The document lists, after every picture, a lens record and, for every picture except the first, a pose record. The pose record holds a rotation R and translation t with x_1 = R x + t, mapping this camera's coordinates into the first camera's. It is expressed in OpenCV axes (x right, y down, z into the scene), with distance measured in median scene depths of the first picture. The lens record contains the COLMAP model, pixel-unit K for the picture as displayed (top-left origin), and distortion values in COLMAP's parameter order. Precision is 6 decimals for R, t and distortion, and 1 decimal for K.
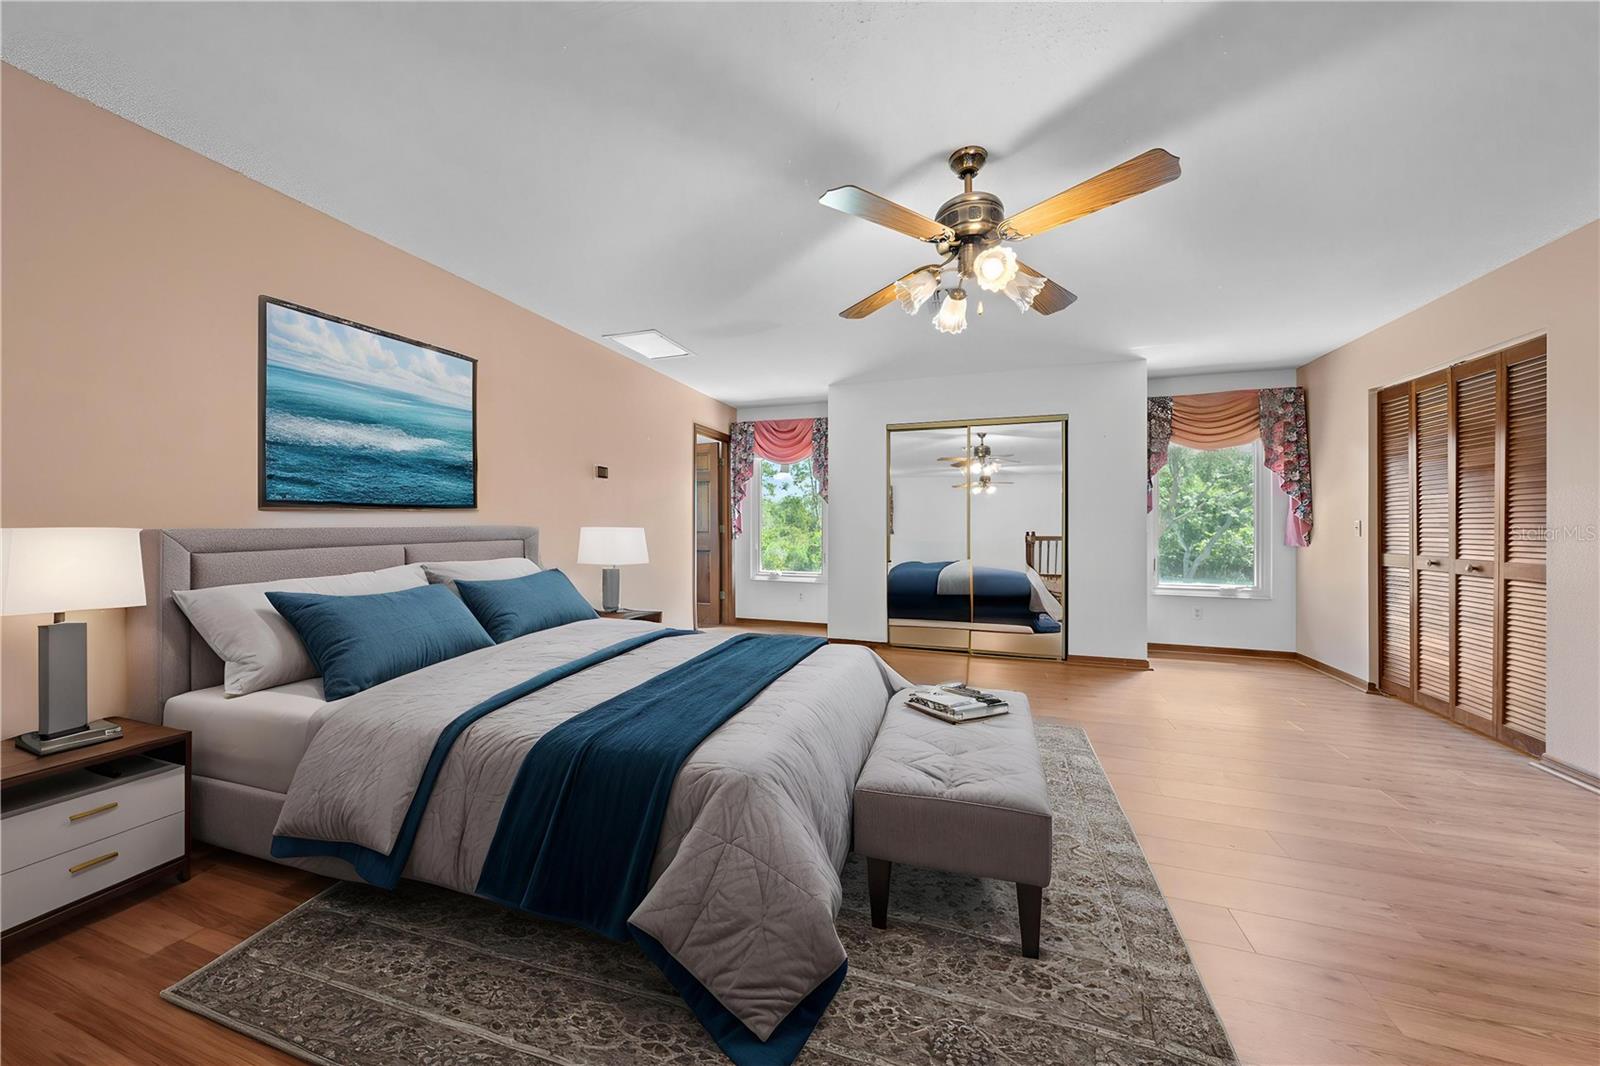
lens RADIAL K [[543.7, 0, 796.5], [0, 543.7, 526.6], [0, 0, 1]] dist [-0.001051, -0.000066]
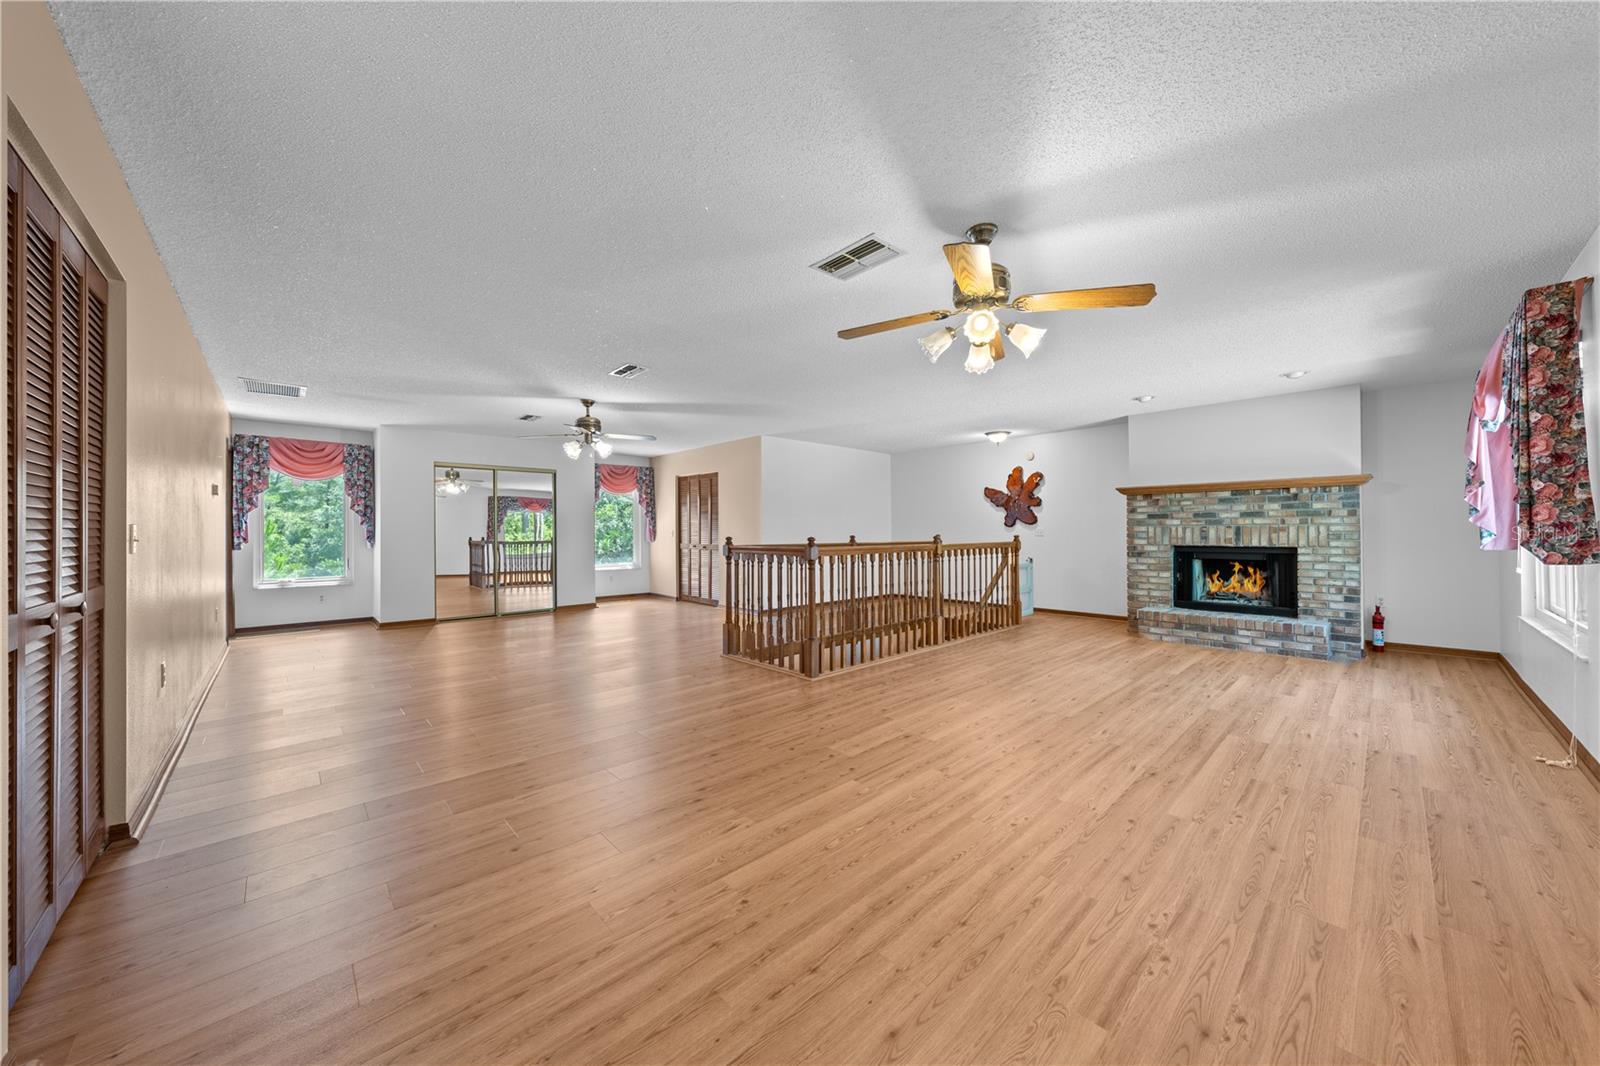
lens RADIAL K [[543.7, 0, 796.5], [0, 543.7, 526.6], [0, 0, 1]] dist [-0.001051, -0.000066]
pose [[0.482063, 0.001845, 0.876135, -0.839674], [0.009130, 0.999933, -0.007129, -0.004935], [-0.876089, 0.011436, 0.482014, -0.662865]]
